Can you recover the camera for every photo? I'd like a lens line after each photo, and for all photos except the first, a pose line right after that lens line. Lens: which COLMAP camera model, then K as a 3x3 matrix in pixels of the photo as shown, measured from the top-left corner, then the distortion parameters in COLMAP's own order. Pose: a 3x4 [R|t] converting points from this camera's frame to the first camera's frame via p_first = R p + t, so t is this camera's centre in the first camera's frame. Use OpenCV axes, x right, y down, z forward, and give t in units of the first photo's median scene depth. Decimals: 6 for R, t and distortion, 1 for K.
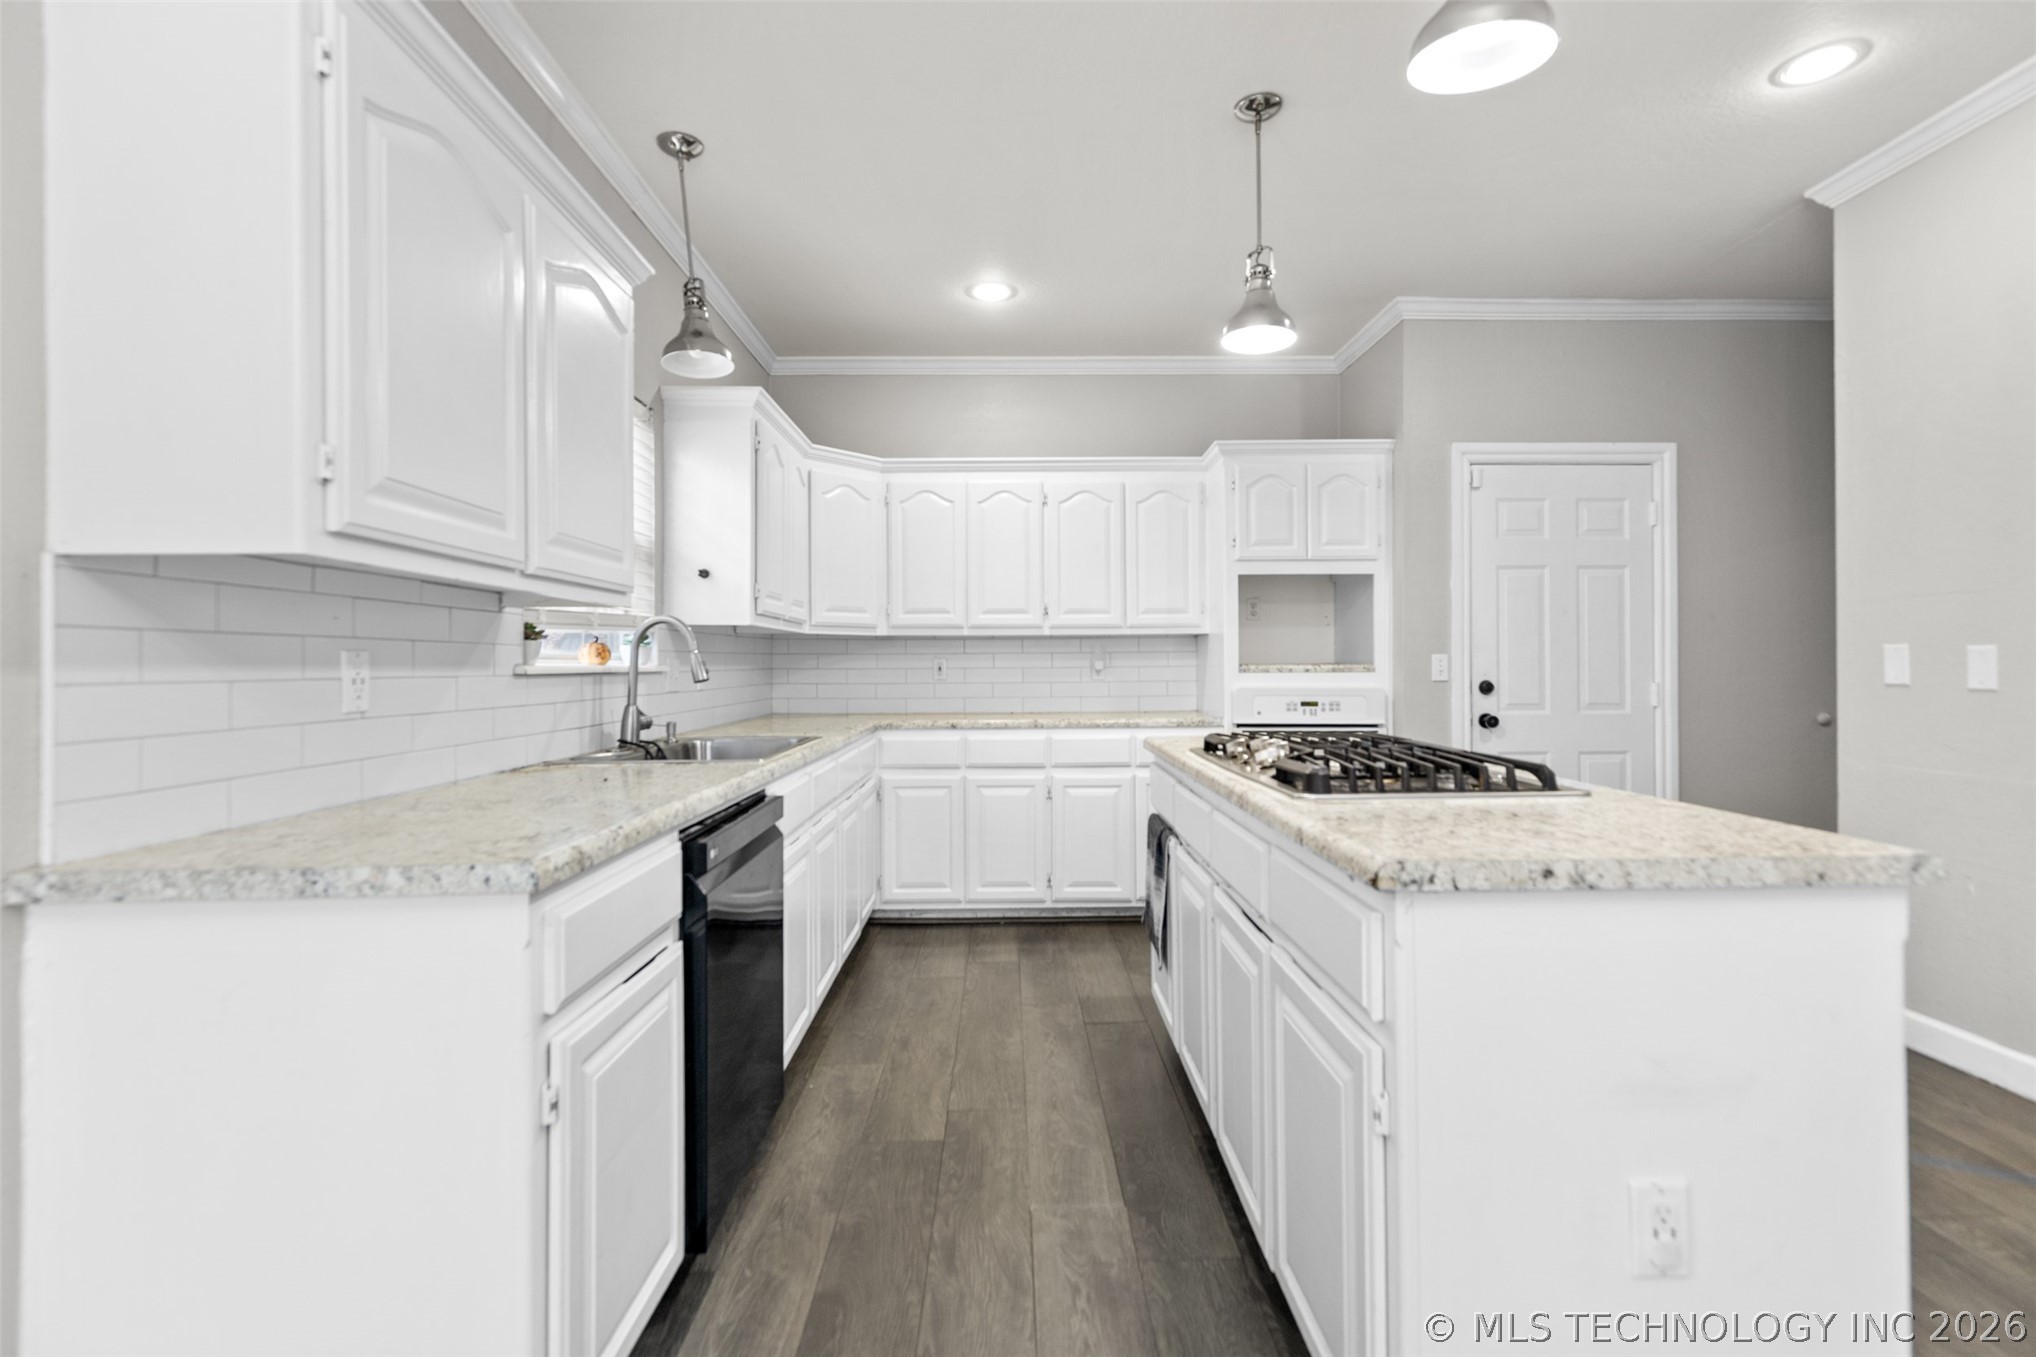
lens RADIAL K [[924.7, 0, 1026.6], [0, 924.7, 668.7], [0, 0, 1]] dist [0.010230, -0.001295]
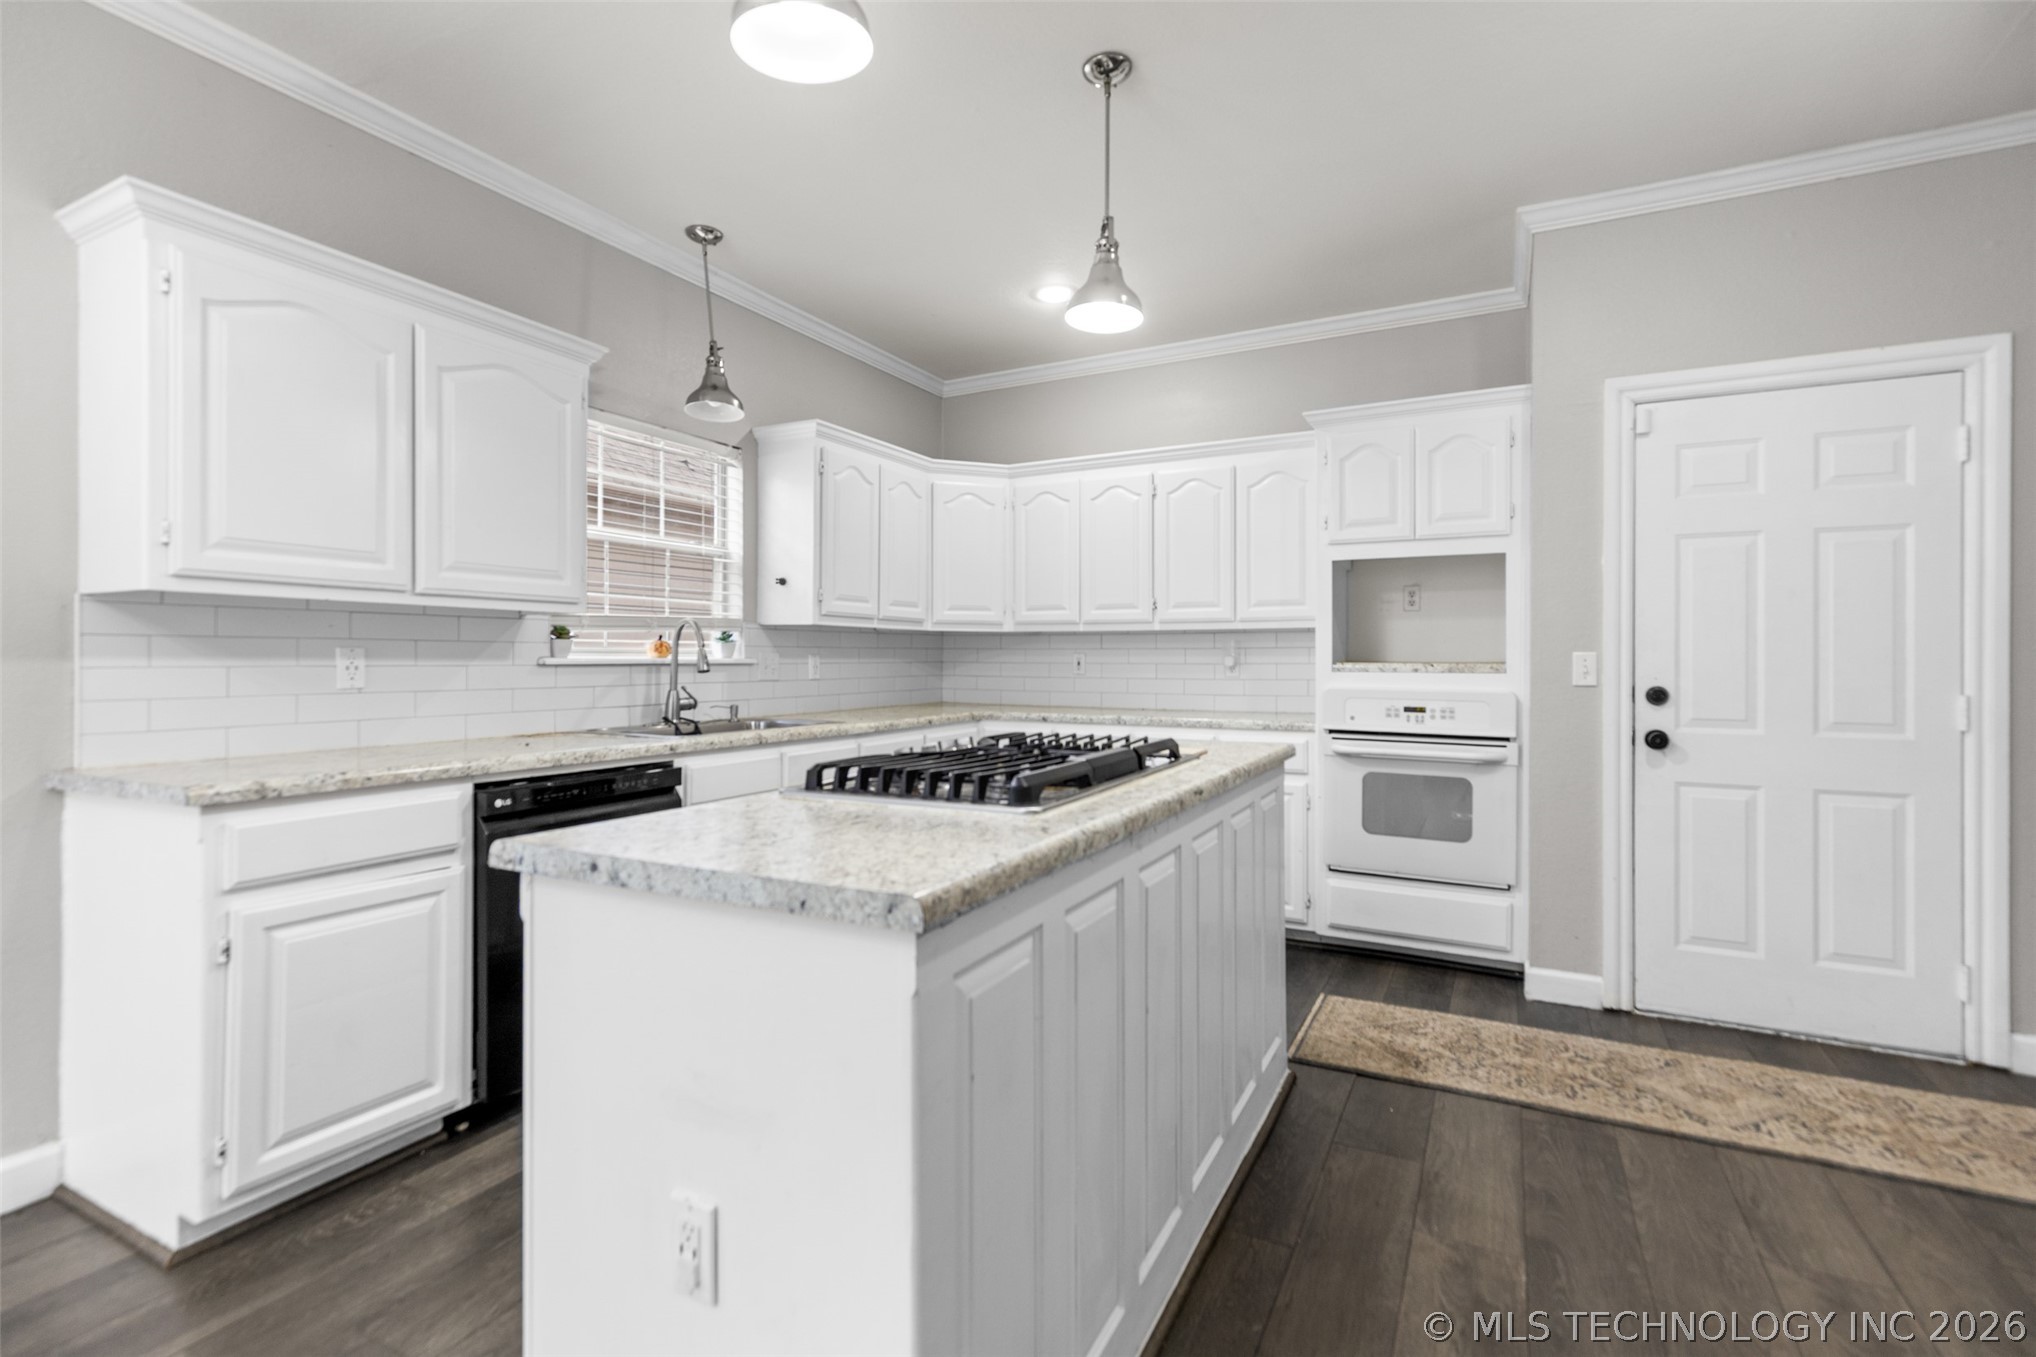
lens RADIAL K [[924.7, 0, 1030.4], [0, 924.7, 661.1], [0, 0, 1]] dist [0.010230, -0.001295]
pose [[0.880270, 0.009057, -0.474387, 0.495317], [-0.009545, 0.999953, 0.001379, -0.005204], [0.474378, 0.003314, 0.880315, 0.106503]]
